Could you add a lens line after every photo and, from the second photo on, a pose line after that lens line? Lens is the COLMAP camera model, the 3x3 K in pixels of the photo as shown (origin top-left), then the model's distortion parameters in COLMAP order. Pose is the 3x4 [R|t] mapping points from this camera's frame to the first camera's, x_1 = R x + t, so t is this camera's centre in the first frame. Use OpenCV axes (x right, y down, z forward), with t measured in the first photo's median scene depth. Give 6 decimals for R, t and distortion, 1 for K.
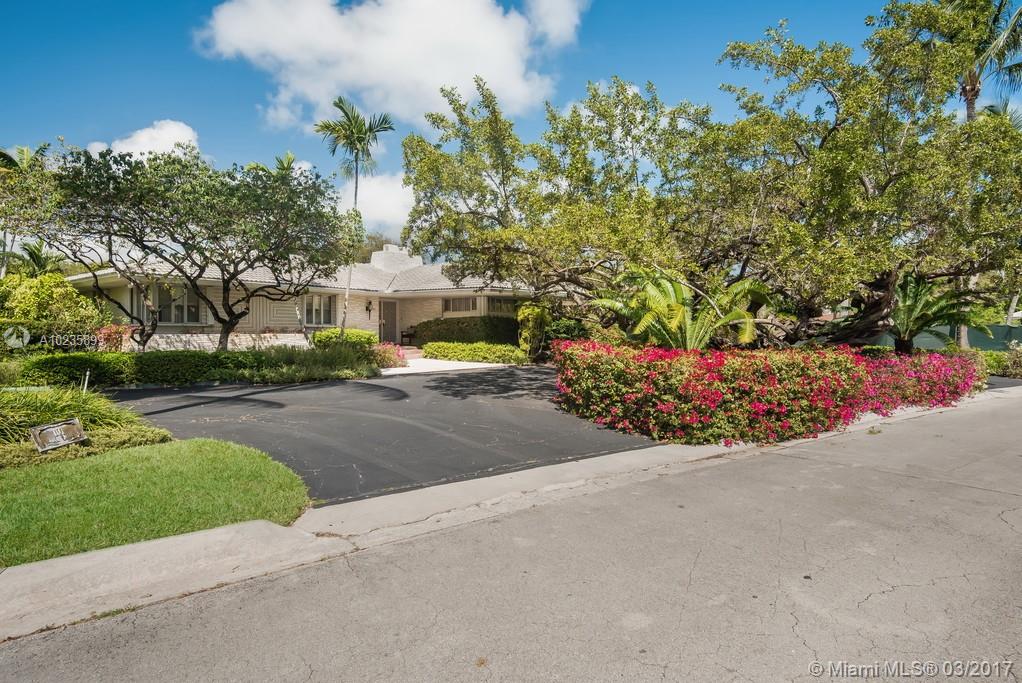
lens RADIAL K [[525.8, 0, 511.3], [0, 525.8, 341.5], [0, 0, 1]] dist [0.004961, -0.001849]
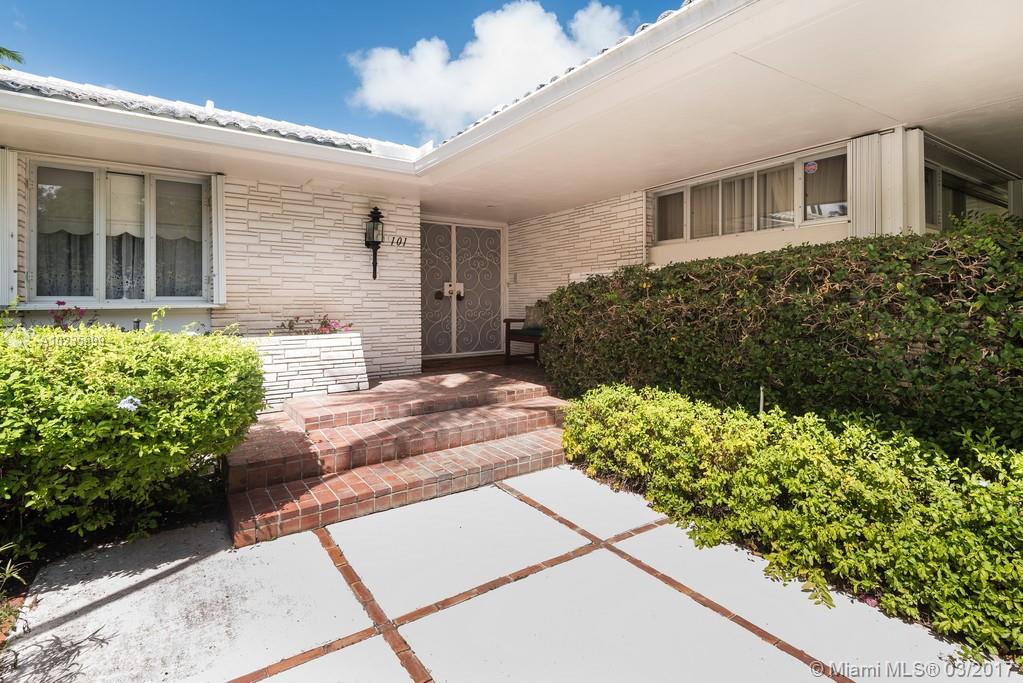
lens RADIAL K [[526.3, 0, 513.9], [0, 526.3, 304.1], [0, 0, 1]] dist [0.004961, -0.001849]
pose [[0.951700, -0.008410, -0.306915, -0.136513], [0.002758, 0.999819, -0.018844, -0.027123], [0.307017, 0.017088, 0.951550, 0.874845]]
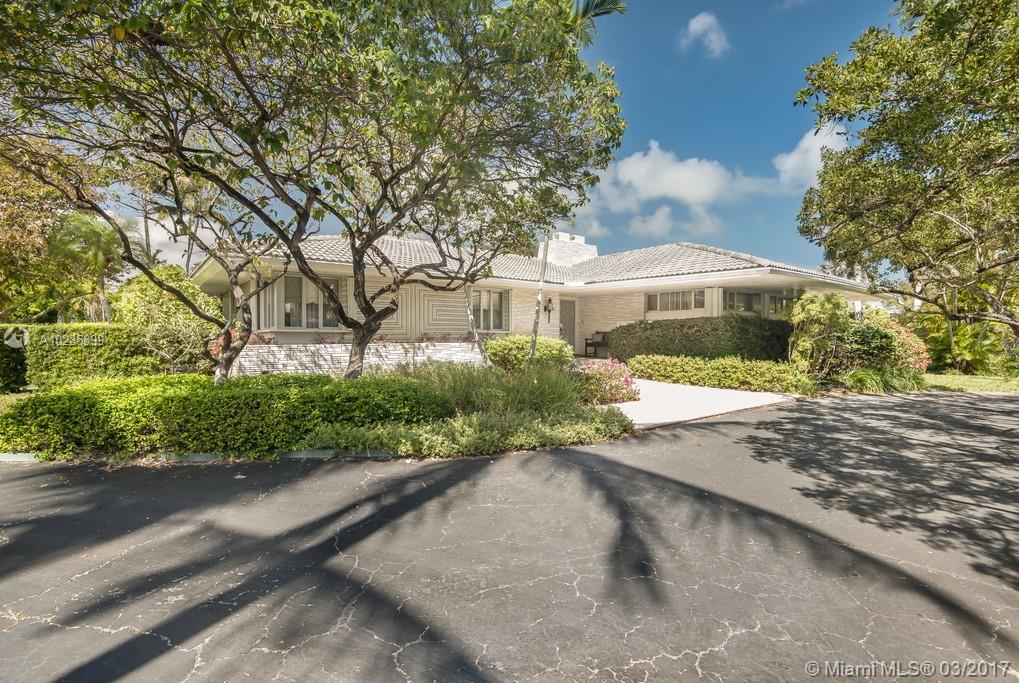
lens RADIAL K [[472.2, 0, 512.7], [0, 472.2, 338.7], [0, 0, 1]] dist [-0.005247, -0.000171]
pose [[0.970505, 0.003029, -0.241061, -0.179478], [-0.005999, 0.999915, -0.011589, -0.012804], [0.241005, 0.012693, 0.970441, 0.379739]]
